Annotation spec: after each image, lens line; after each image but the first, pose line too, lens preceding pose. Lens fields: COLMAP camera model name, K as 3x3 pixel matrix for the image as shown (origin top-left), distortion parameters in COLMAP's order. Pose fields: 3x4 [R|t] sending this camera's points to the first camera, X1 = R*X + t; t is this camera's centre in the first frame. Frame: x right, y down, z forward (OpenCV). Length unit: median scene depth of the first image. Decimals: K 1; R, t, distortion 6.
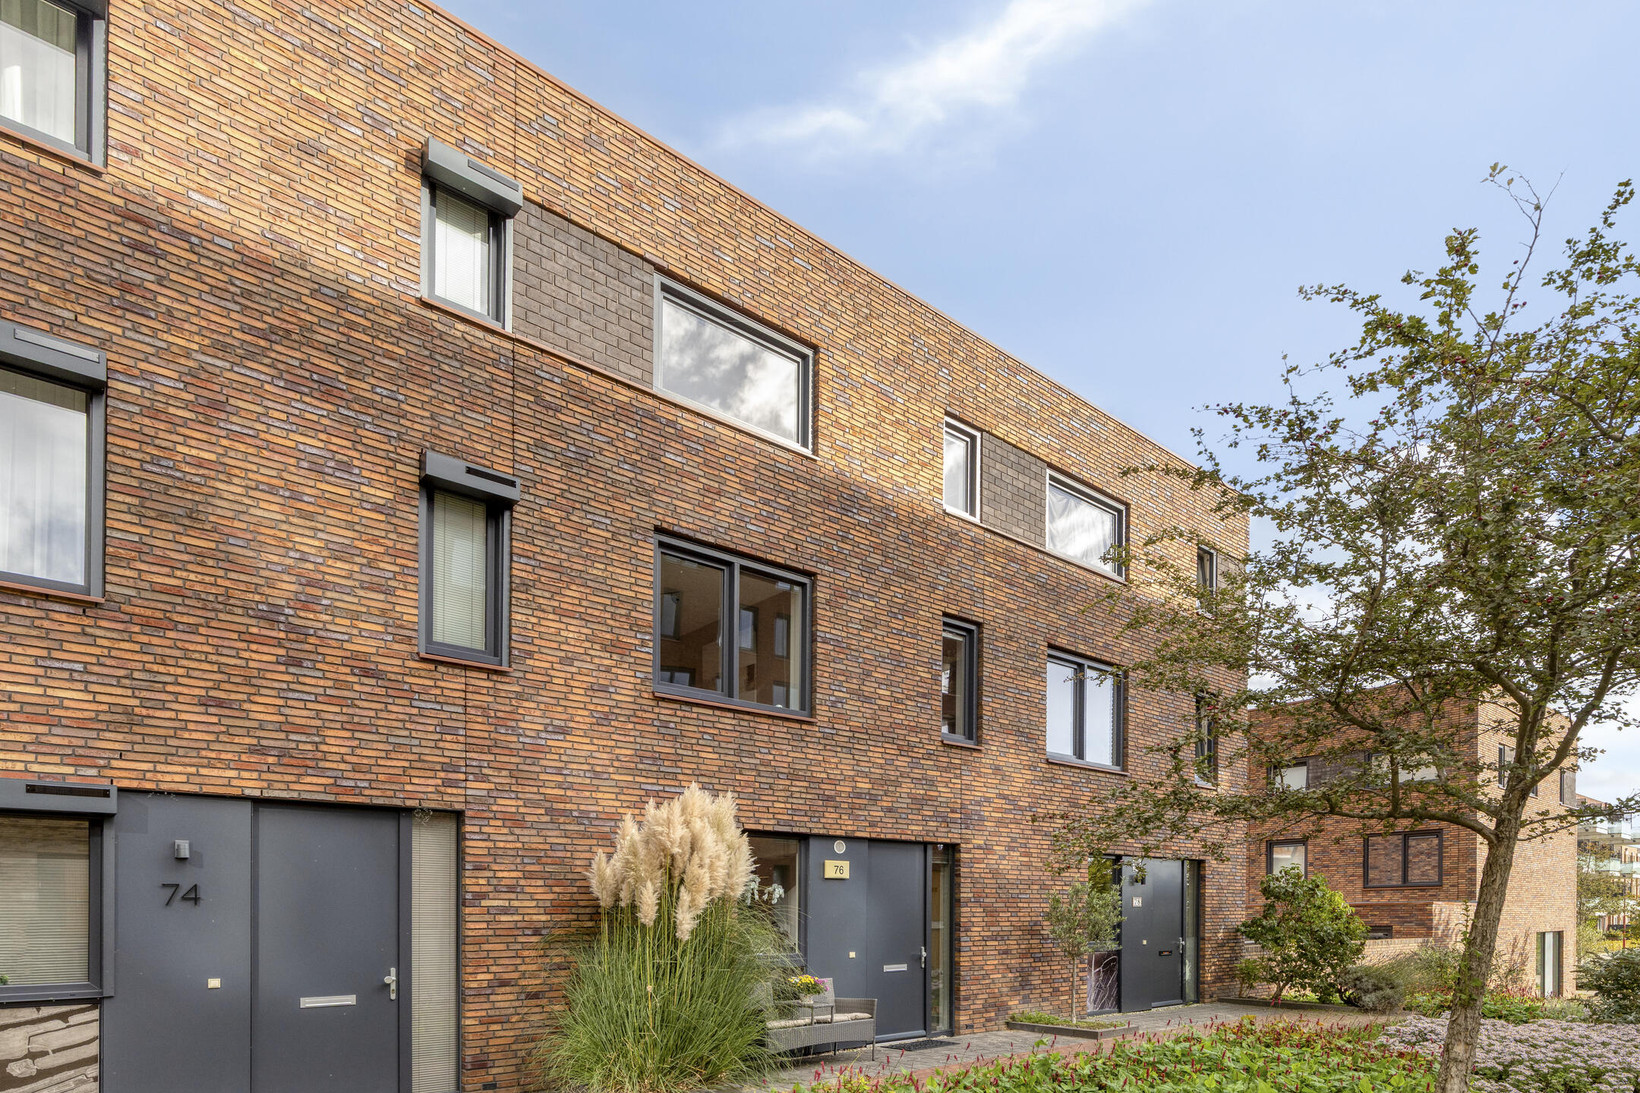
lens RADIAL K [[859.8, 0, 821.0], [0, 859.8, 539.0], [0, 0, 1]] dist [0.004253, -0.002024]
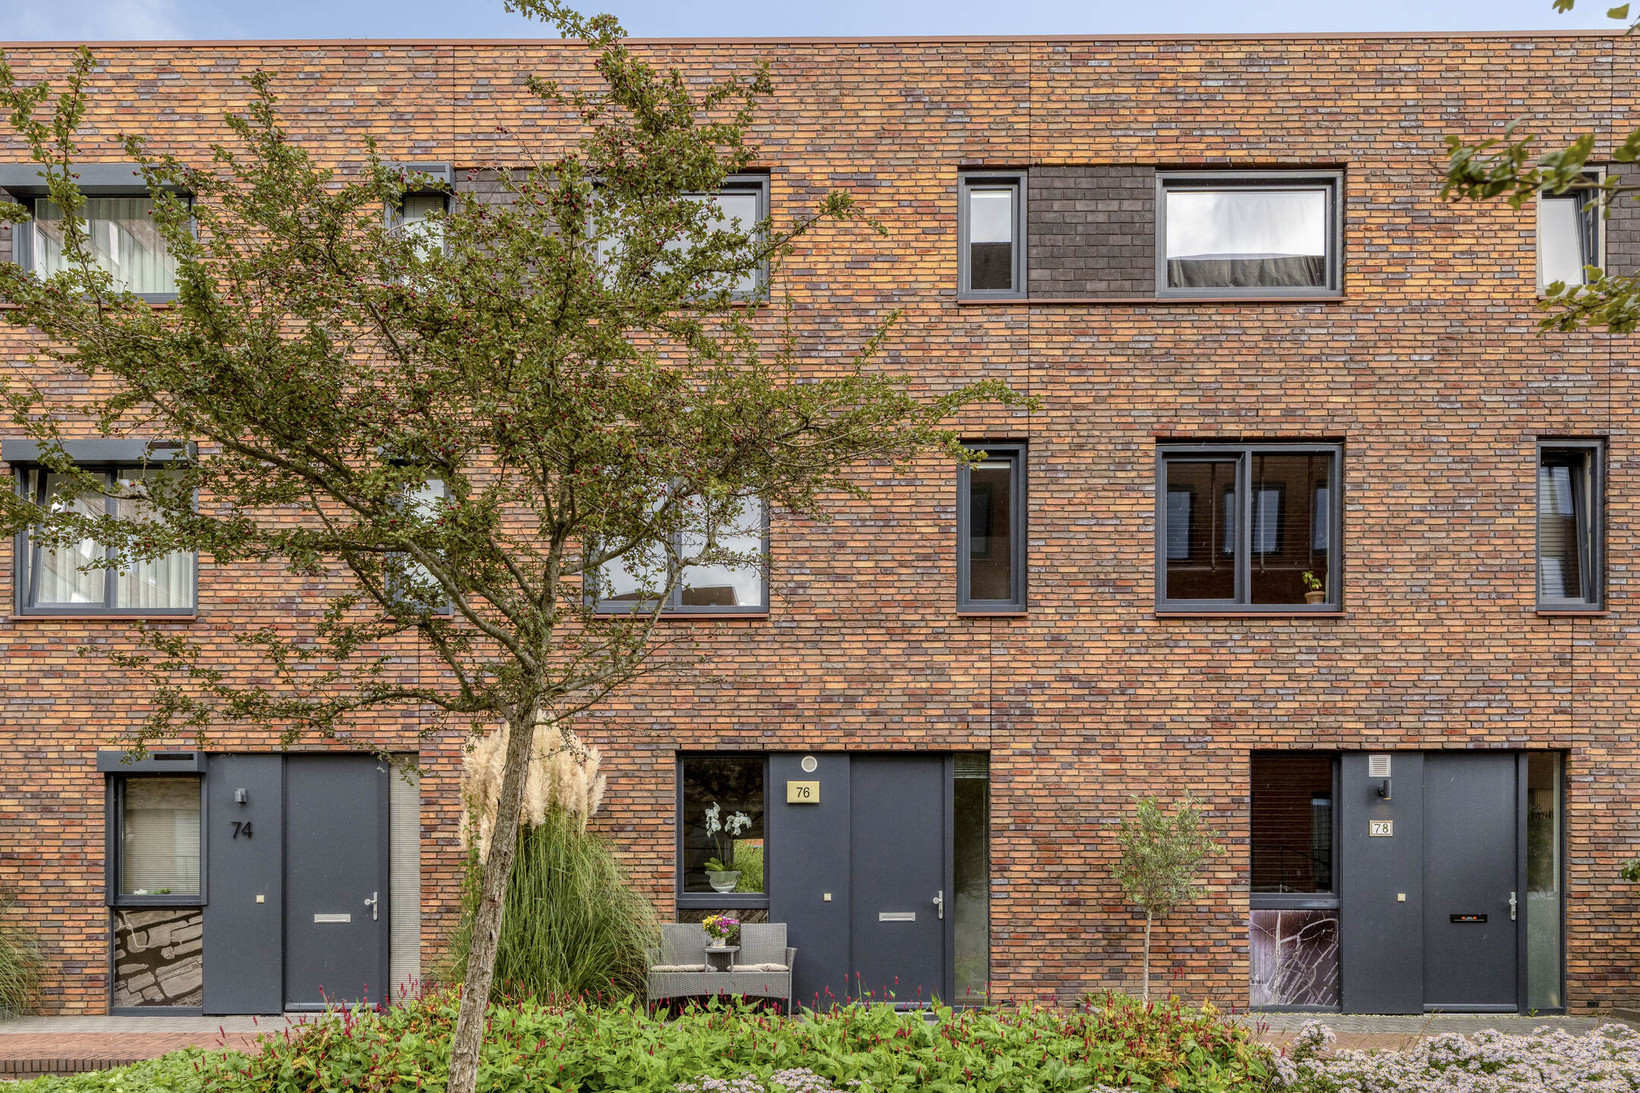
lens RADIAL K [[843.5, 0, 820.3], [0, 843.5, 556.1], [0, 0, 1]] dist [0.005743, 0.001597]
pose [[0.758530, -0.208256, -0.617464, 0.550156], [0.258297, 0.966028, -0.008510, 0.182501], [0.598260, -0.153034, 0.786553, 0.425042]]
